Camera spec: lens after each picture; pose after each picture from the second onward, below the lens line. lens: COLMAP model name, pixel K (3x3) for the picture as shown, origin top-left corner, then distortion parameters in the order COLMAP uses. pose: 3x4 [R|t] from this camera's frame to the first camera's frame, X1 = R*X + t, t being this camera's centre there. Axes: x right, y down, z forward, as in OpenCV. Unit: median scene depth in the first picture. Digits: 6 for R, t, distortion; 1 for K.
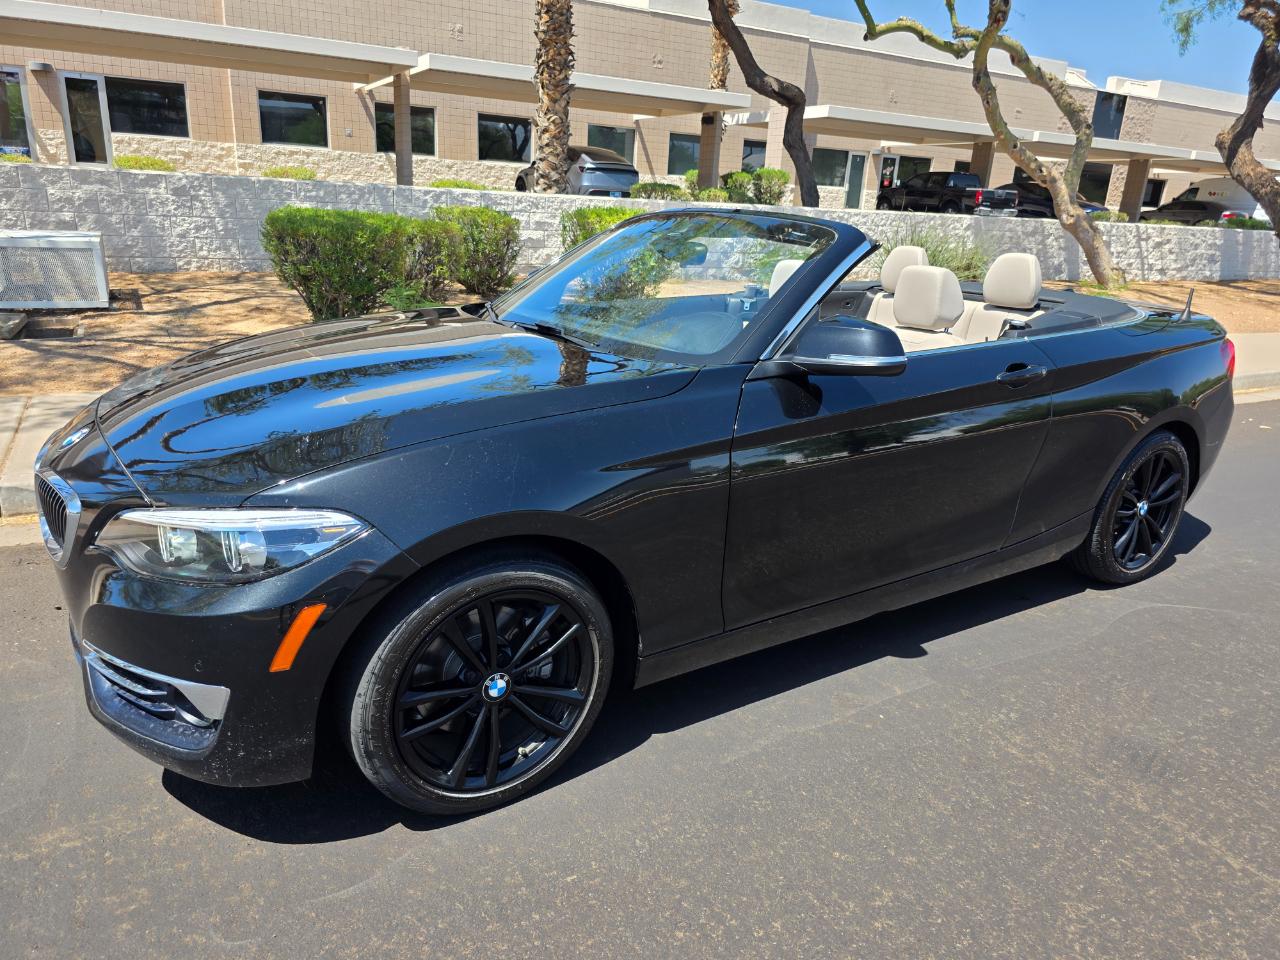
lens RADIAL K [[877.5, 0, 646.2], [0, 877.5, 490.9], [0, 0, 1]] dist [0.037986, -0.034496]
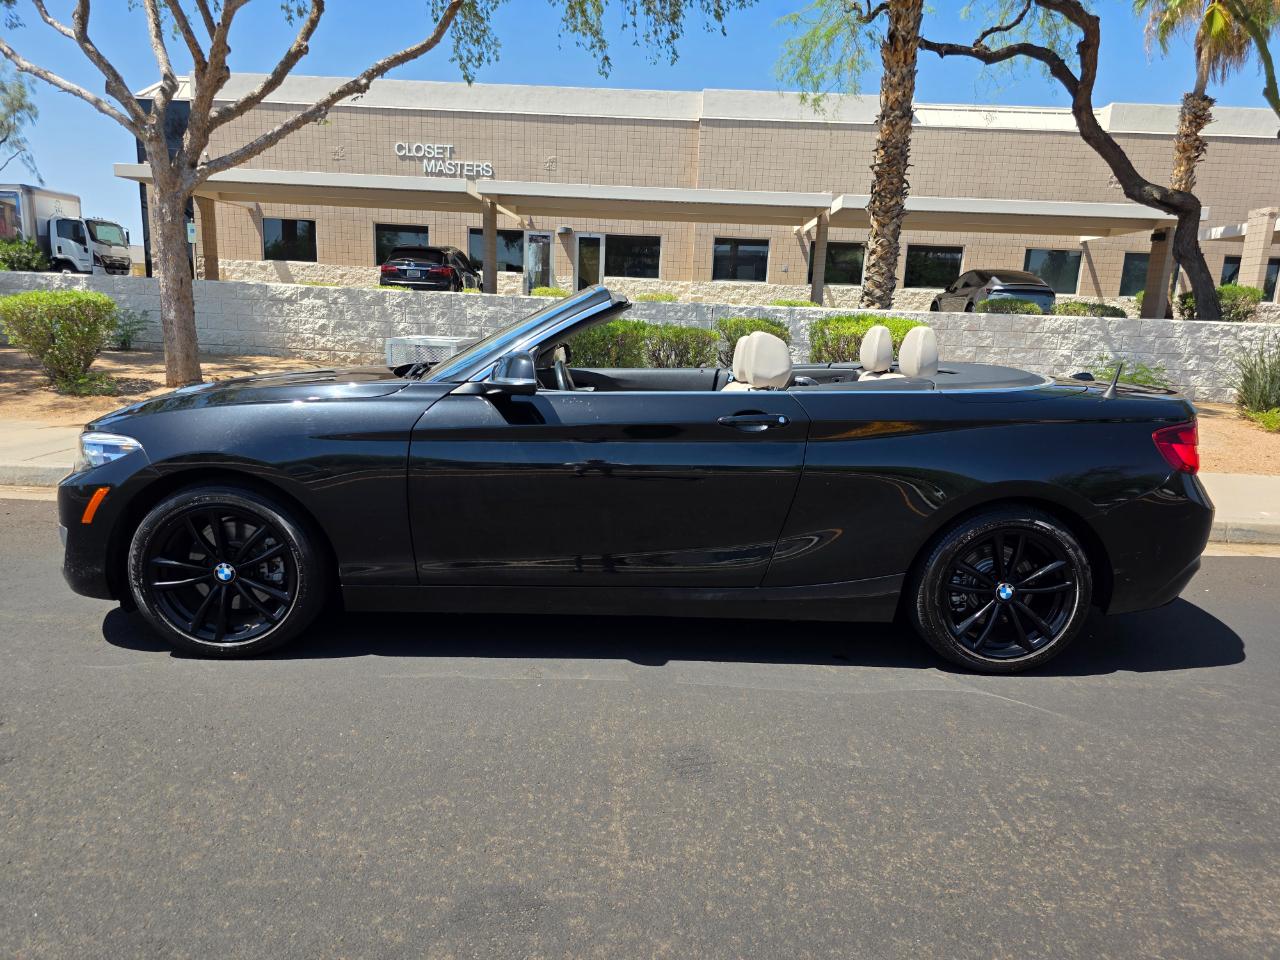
lens RADIAL K [[877.5, 0, 646.2], [0, 877.5, 490.9], [0, 0, 1]] dist [0.037986, -0.034496]
pose [[0.854752, 0.087889, -0.511542, 0.289217], [-0.159320, 0.982408, -0.097422, 0.027298], [0.493981, 0.164771, 0.853718, 0.006974]]
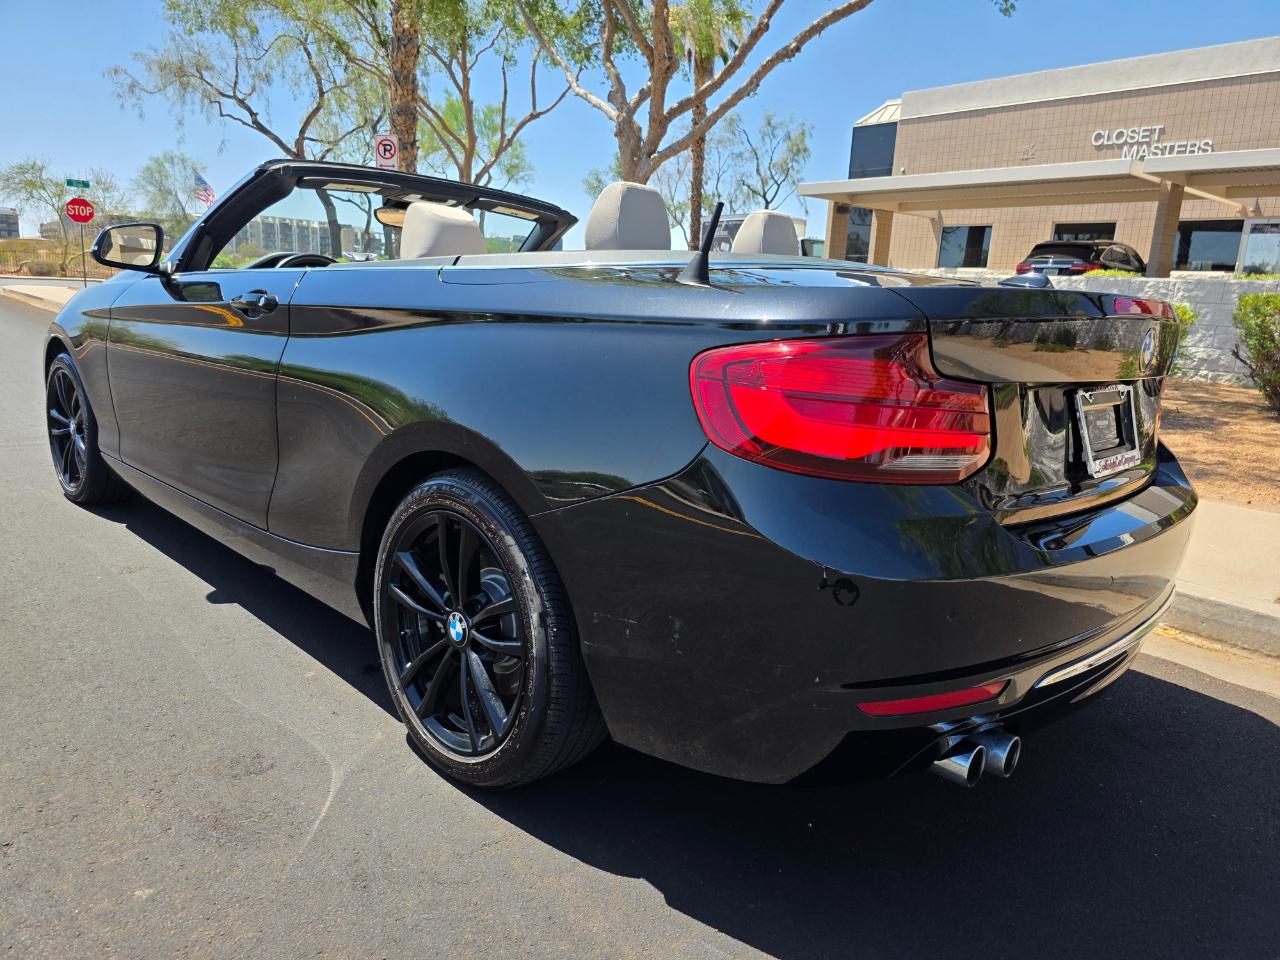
lens RADIAL K [[877.6, 0, 638.5], [0, 877.6, 476.1], [0, 0, 1]] dist [0.041055, -0.039855]
pose [[0.188772, 0.155901, -0.969567, 0.433263], [-0.346786, 0.934290, 0.082711, -0.056394], [0.918752, 0.320619, 0.230433, 0.392189]]
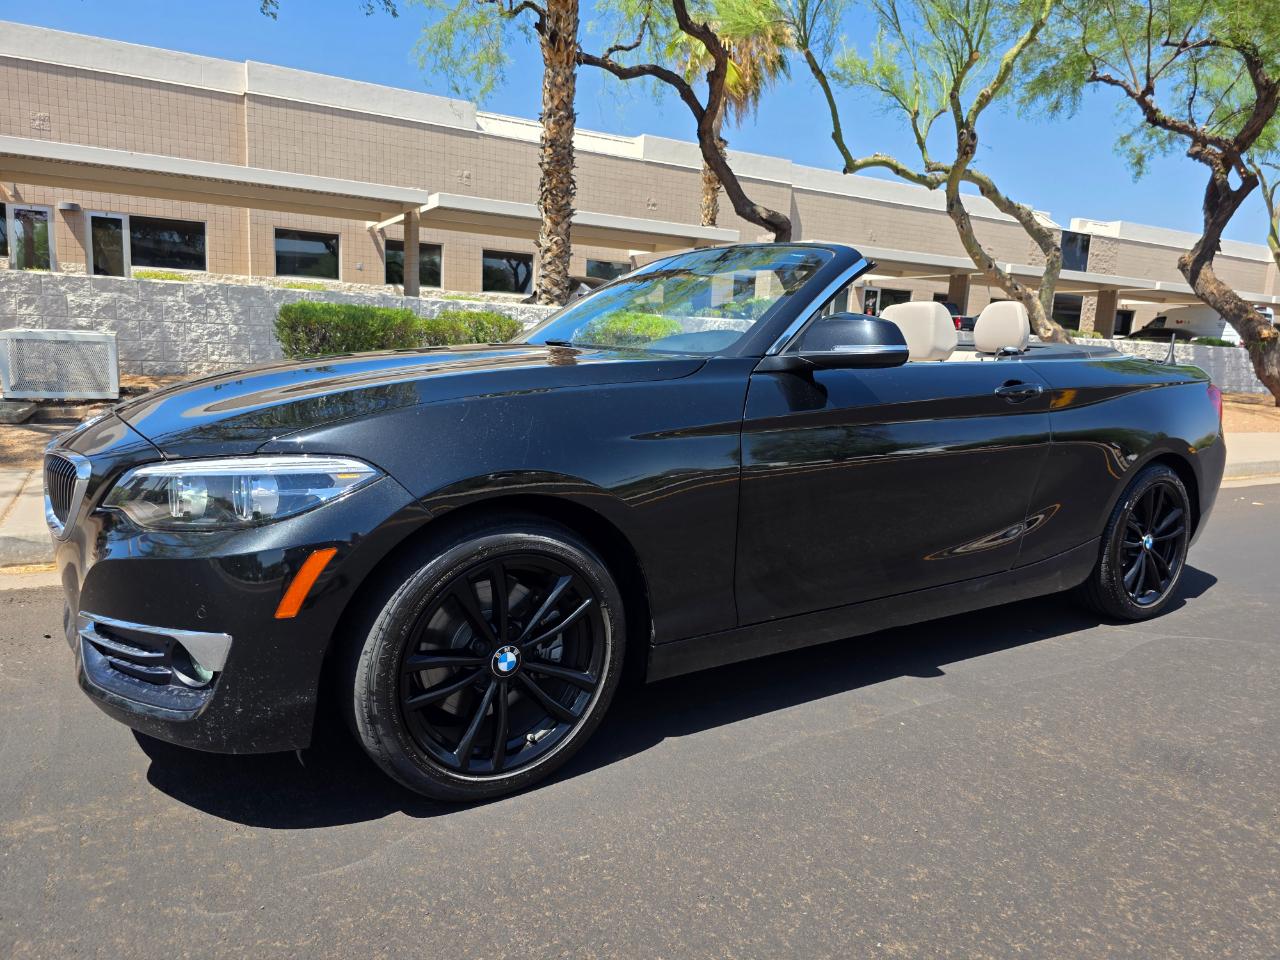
lens RADIAL K [[875.6, 0, 654.2], [0, 875.6, 479.1], [0, 0, 1]] dist [0.037964, -0.033775]
pose [[0.999876, -0.007900, 0.013643, -0.004436], [0.009984, 0.987035, -0.160192, 0.042825], [-0.012201, 0.160309, 0.986992, 0.003670]]
